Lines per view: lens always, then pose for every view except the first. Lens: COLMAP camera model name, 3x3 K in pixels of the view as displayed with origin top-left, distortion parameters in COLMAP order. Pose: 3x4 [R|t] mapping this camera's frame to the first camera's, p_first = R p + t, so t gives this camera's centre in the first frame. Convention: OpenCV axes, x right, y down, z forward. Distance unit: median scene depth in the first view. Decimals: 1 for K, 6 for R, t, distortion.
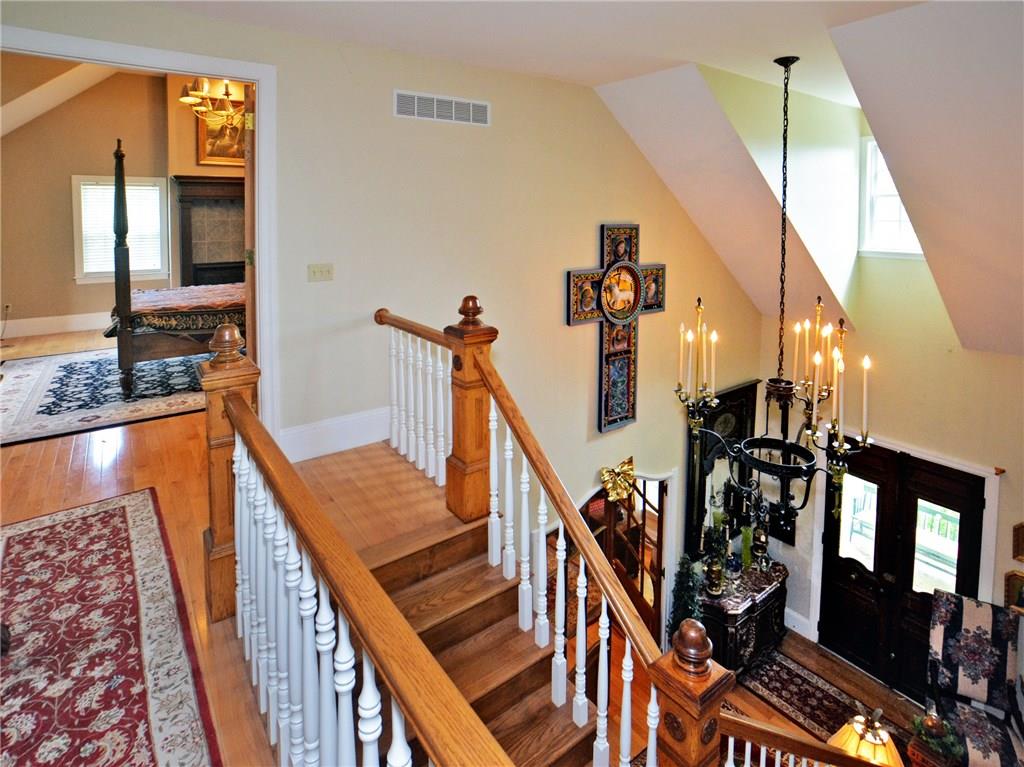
lens RADIAL K [[538.3, 0, 511.3], [0, 538.3, 354.4], [0, 0, 1]] dist [0.002077, 0.000609]
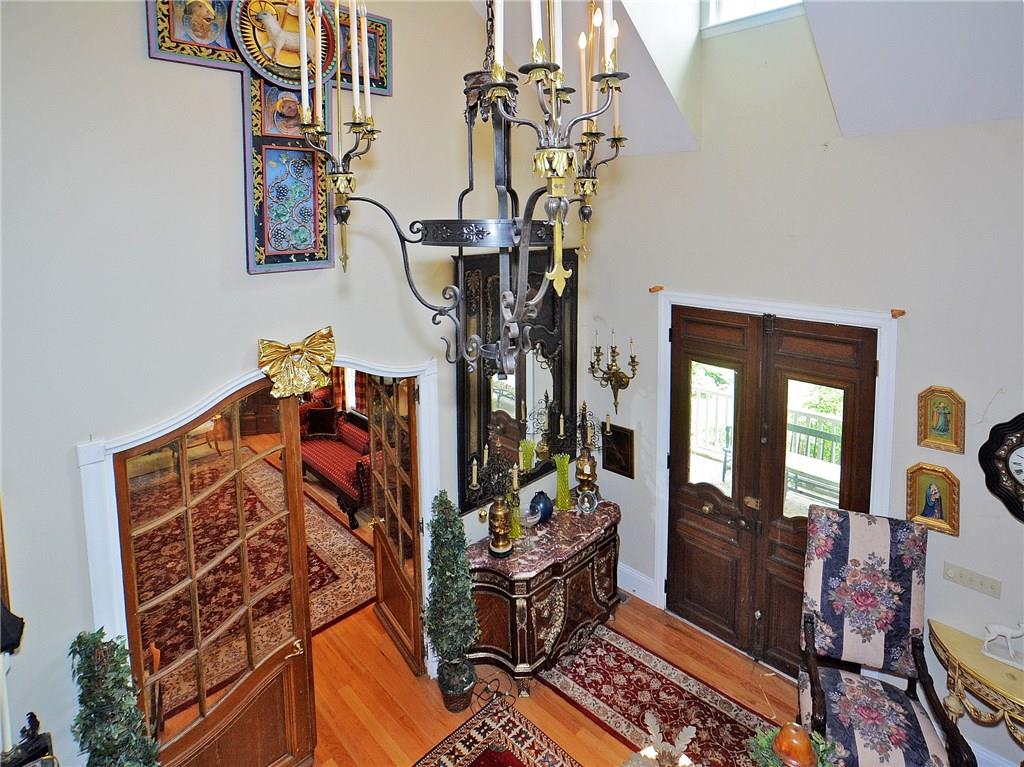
lens RADIAL K [[533.7, 0, 512.0], [0, 533.7, 383.5], [0, 0, 1]] dist [-0.022651, 0.001102]
pose [[0.990301, -0.049370, 0.129870, 0.345349], [0.044362, 0.998167, 0.041175, 0.238755], [-0.131665, -0.035014, 0.990676, 0.411717]]
